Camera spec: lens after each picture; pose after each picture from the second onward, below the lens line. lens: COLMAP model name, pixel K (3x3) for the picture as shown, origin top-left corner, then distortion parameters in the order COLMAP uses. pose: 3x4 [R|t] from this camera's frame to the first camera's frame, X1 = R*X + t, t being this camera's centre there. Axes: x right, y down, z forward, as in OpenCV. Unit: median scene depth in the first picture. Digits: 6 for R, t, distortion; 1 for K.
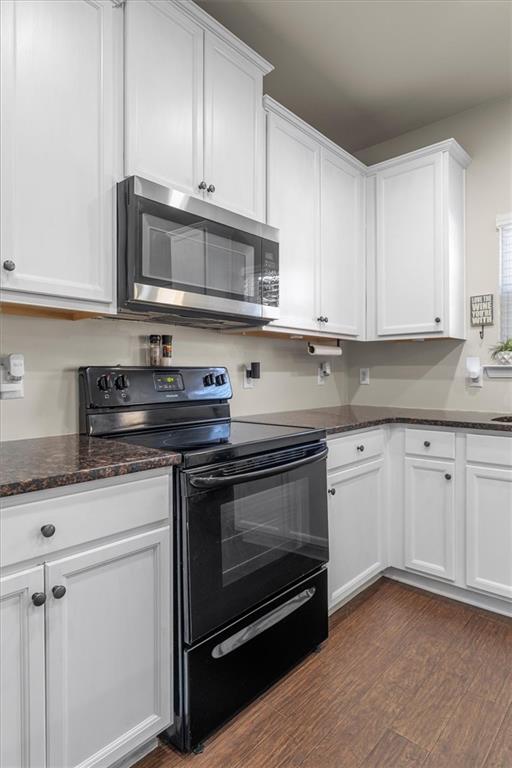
lens RADIAL K [[440.8, 0, 253.1], [0, 440.8, 378.7], [0, 0, 1]] dist [0.000867, -0.000236]
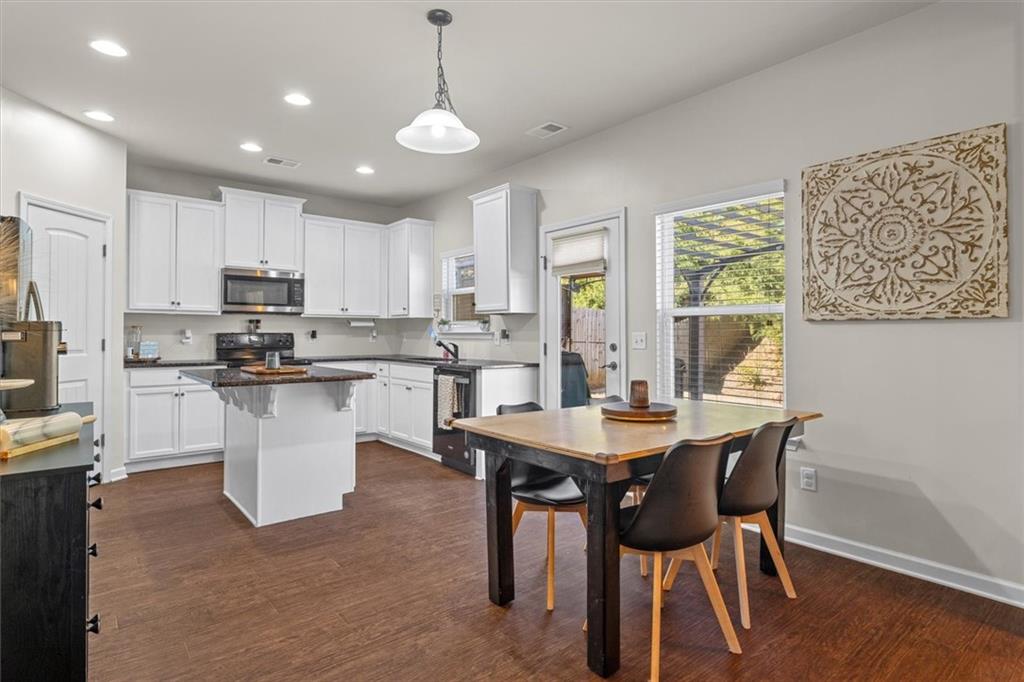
lens RADIAL K [[552.3, 0, 513.3], [0, 552.3, 330.2], [0, 0, 1]] dist [-0.002369, 0.003701]
pose [[0.987050, 0.001119, -0.160408, 1.594144], [-0.003895, 0.999848, -0.016991, 0.001663], [0.160364, 0.017395, 0.986905, -1.650505]]
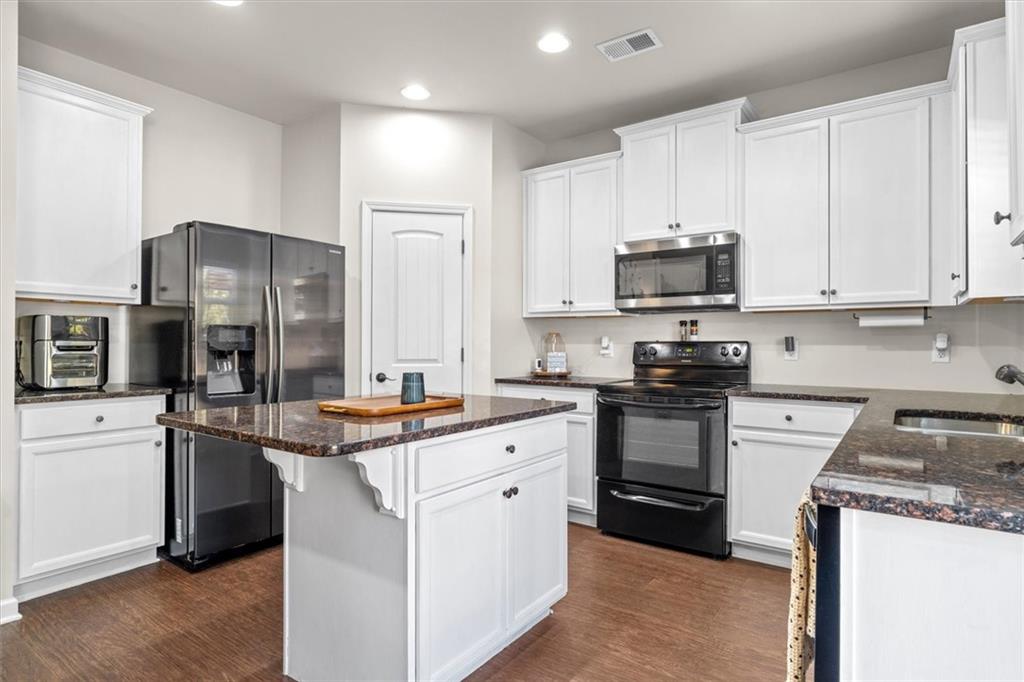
lens RADIAL K [[552.3, 0, 507.3], [0, 552.3, 341.7], [0, 0, 1]] dist [-0.002369, 0.003701]
pose [[0.100944, -0.000593, -0.994892, 1.563307], [-0.013701, 0.999904, -0.001986, -0.014315], [0.994798, 0.013832, 0.100926, 0.201761]]
